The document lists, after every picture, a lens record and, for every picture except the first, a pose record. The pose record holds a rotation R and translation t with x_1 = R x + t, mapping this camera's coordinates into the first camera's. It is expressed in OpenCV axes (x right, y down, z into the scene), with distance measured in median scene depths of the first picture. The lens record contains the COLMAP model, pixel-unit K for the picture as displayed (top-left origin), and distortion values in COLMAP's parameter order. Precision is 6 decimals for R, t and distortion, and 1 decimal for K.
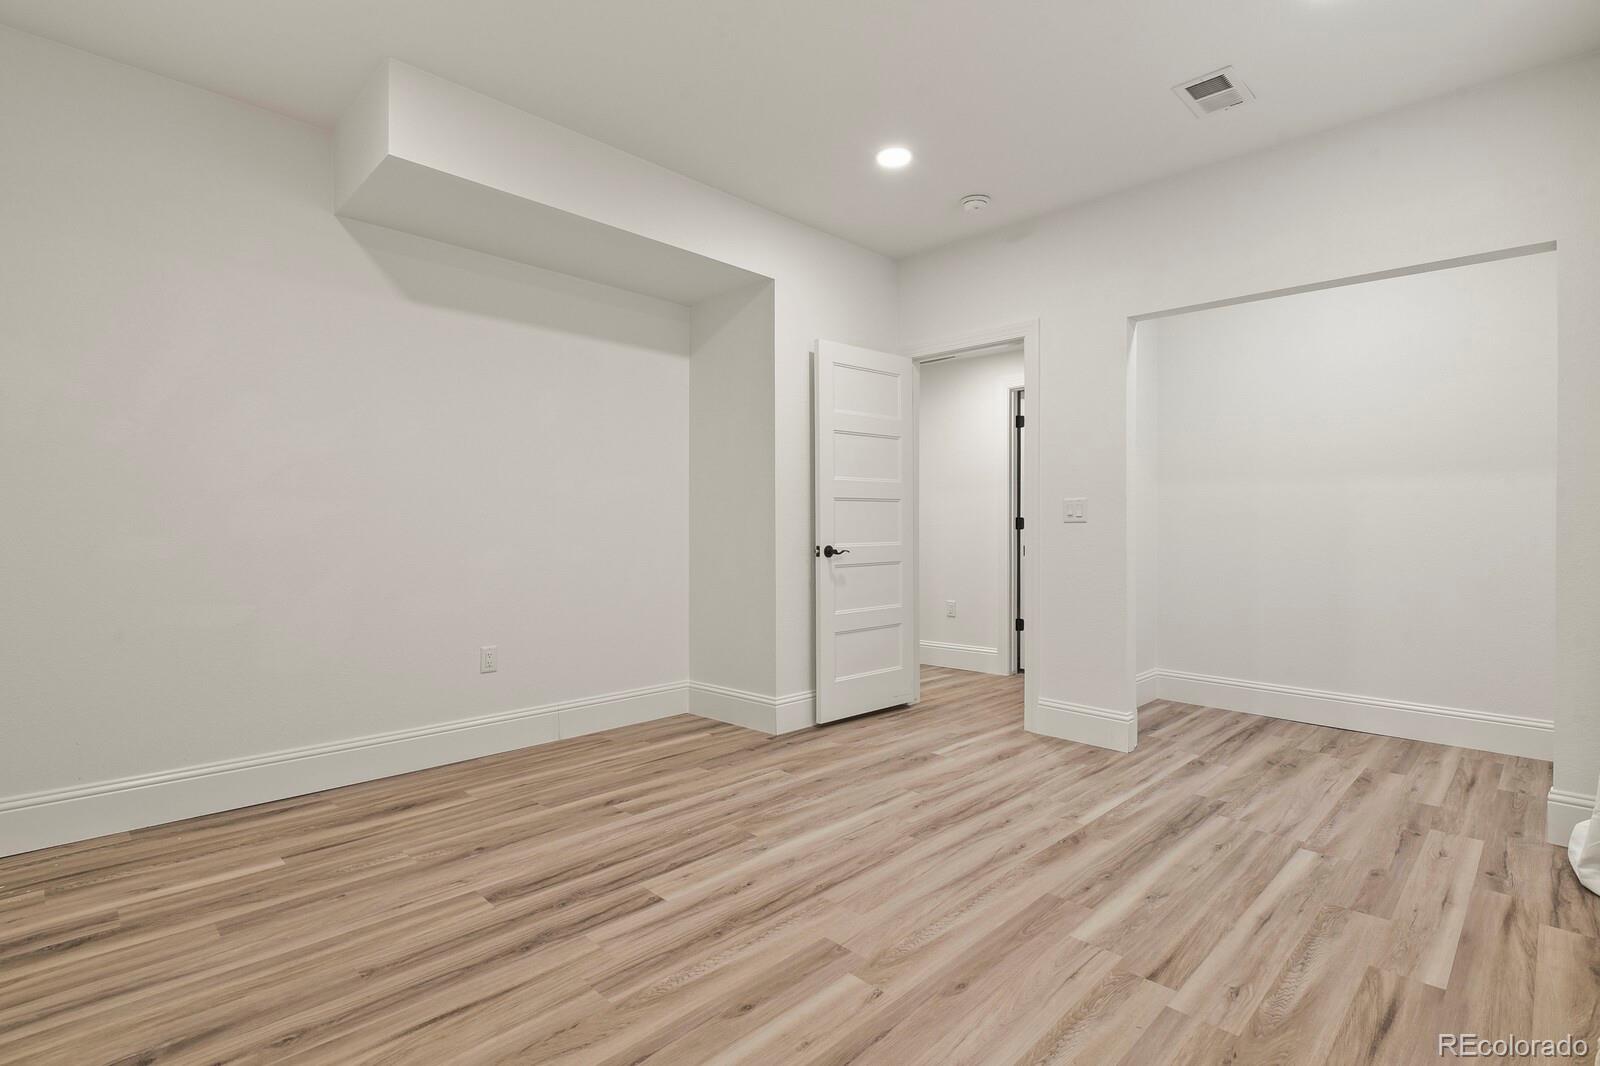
lens RADIAL K [[772.4, 0, 806.4], [0, 772.4, 535.5], [0, 0, 1]] dist [-0.006196, -0.000848]
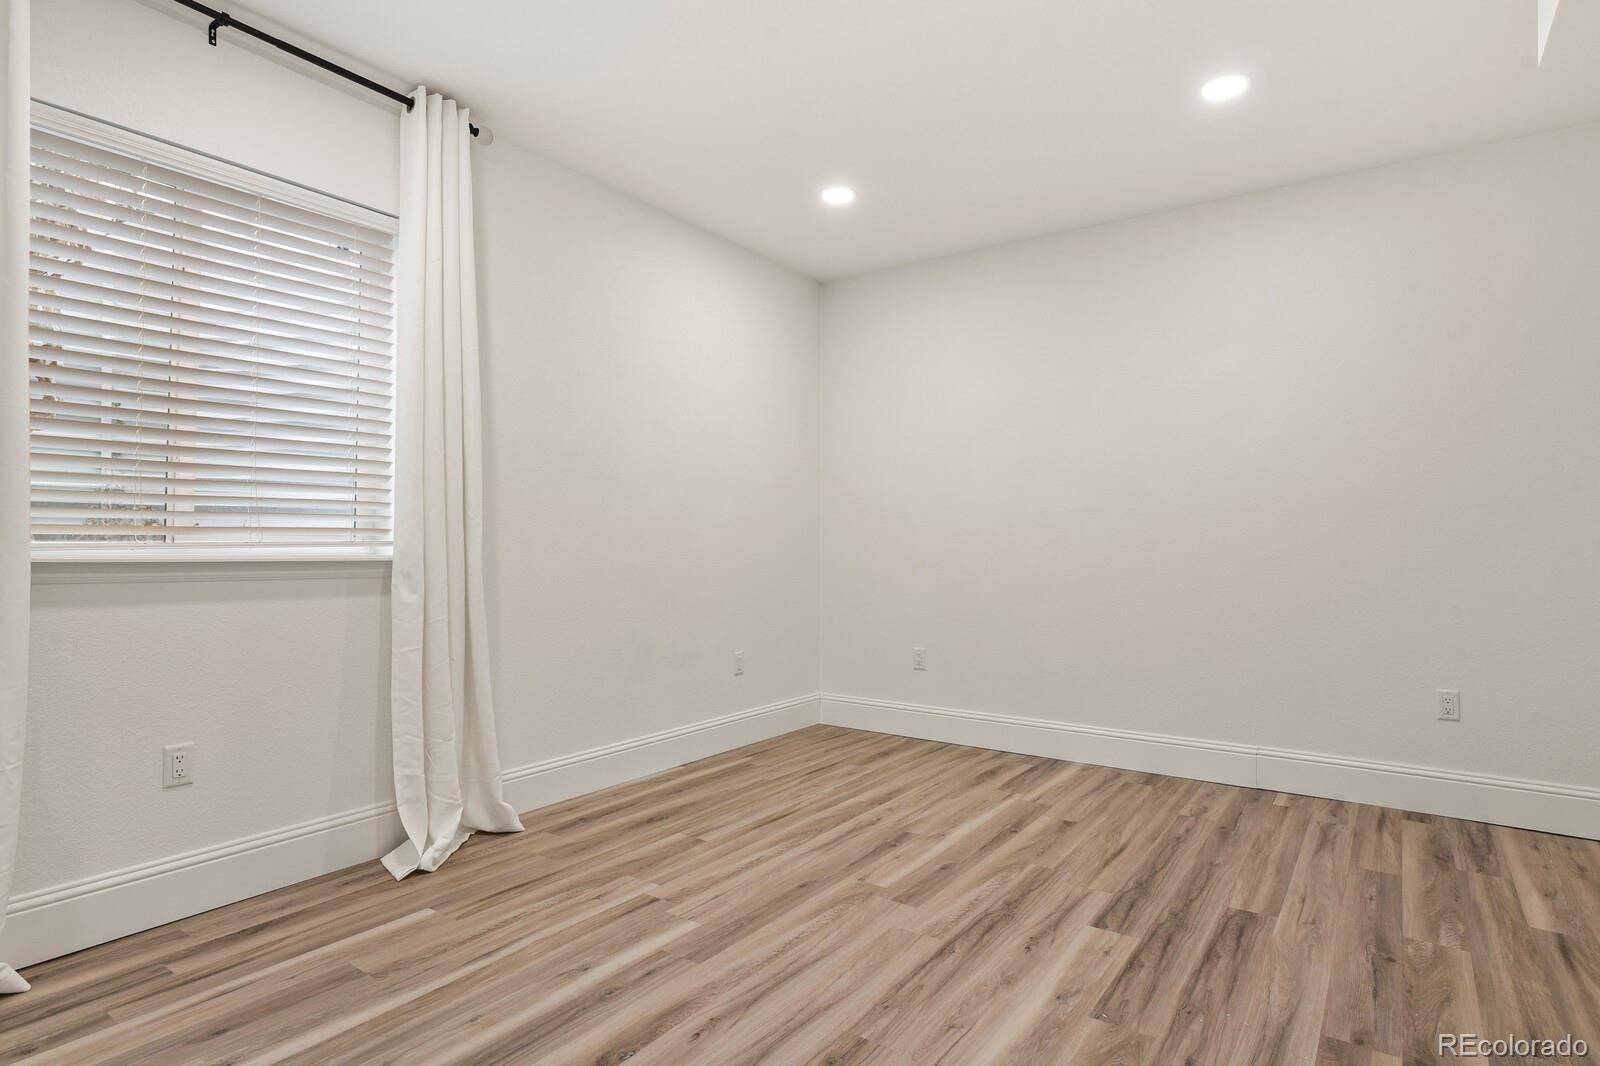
lens RADIAL K [[772.4, 0, 806.4], [0, 772.4, 535.5], [0, 0, 1]] dist [-0.006196, -0.000848]
pose [[-0.987042, -0.009118, -0.160206, 0.344024], [-0.009370, 0.999956, 0.000814, -0.028870], [0.160191, 0.002305, -0.987083, 1.927136]]
